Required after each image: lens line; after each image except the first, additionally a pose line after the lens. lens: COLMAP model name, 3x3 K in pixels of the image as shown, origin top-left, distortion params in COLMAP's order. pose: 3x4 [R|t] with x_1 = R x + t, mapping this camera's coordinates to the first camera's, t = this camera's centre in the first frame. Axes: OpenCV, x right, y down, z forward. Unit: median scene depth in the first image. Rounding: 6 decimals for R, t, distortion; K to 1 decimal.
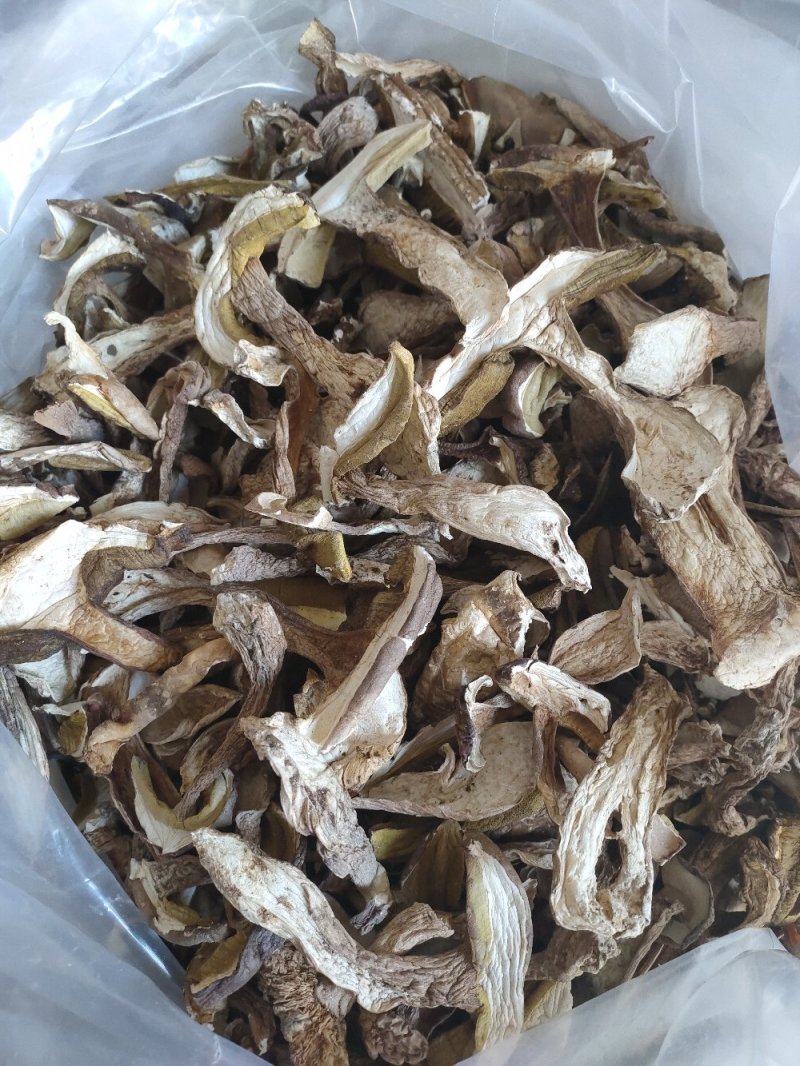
lens RADIAL K [[812.3, 0, 400.0], [0, 812.3, 533.0], [0, 0, 1]] dist [0.046087, -0.141080]
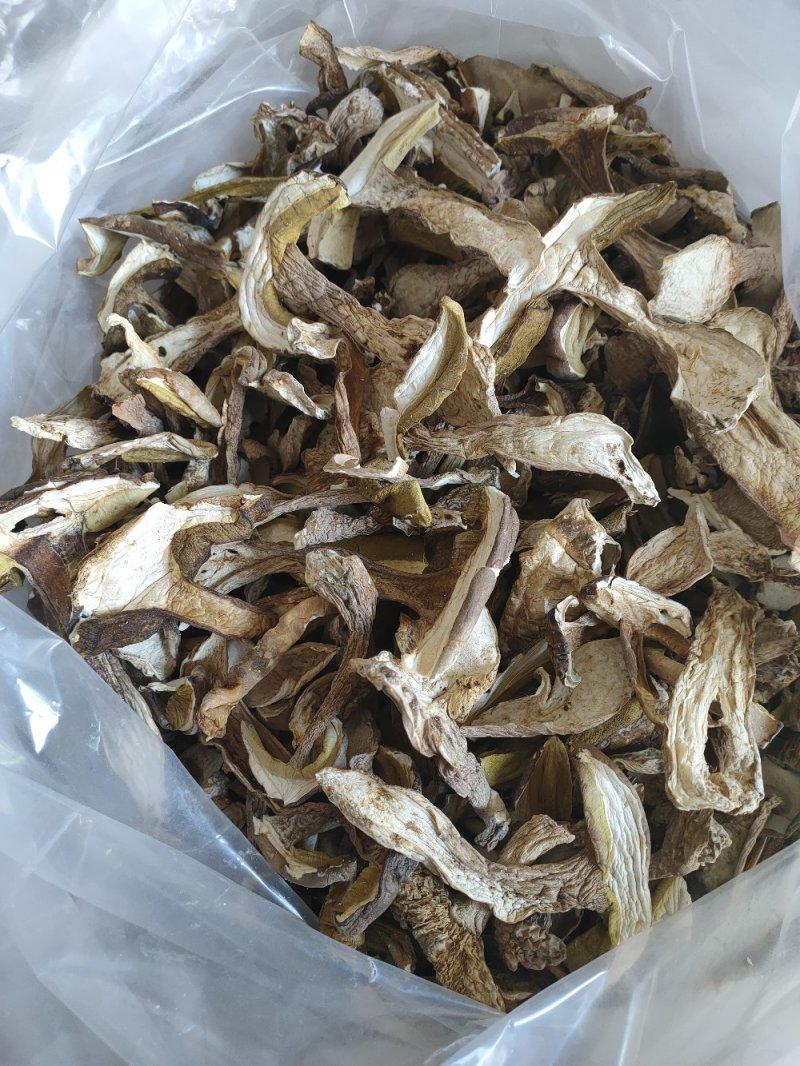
lens RADIAL K [[812.3, 0, 400.0], [0, 812.3, 533.0], [0, 0, 1]] dist [0.046087, -0.141080]
pose [[0.992605, -0.121392, 0.000495, -0.094849], [0.121380, 0.992429, -0.018755, 0.078083], [0.001786, 0.018676, 0.999824, -0.052331]]
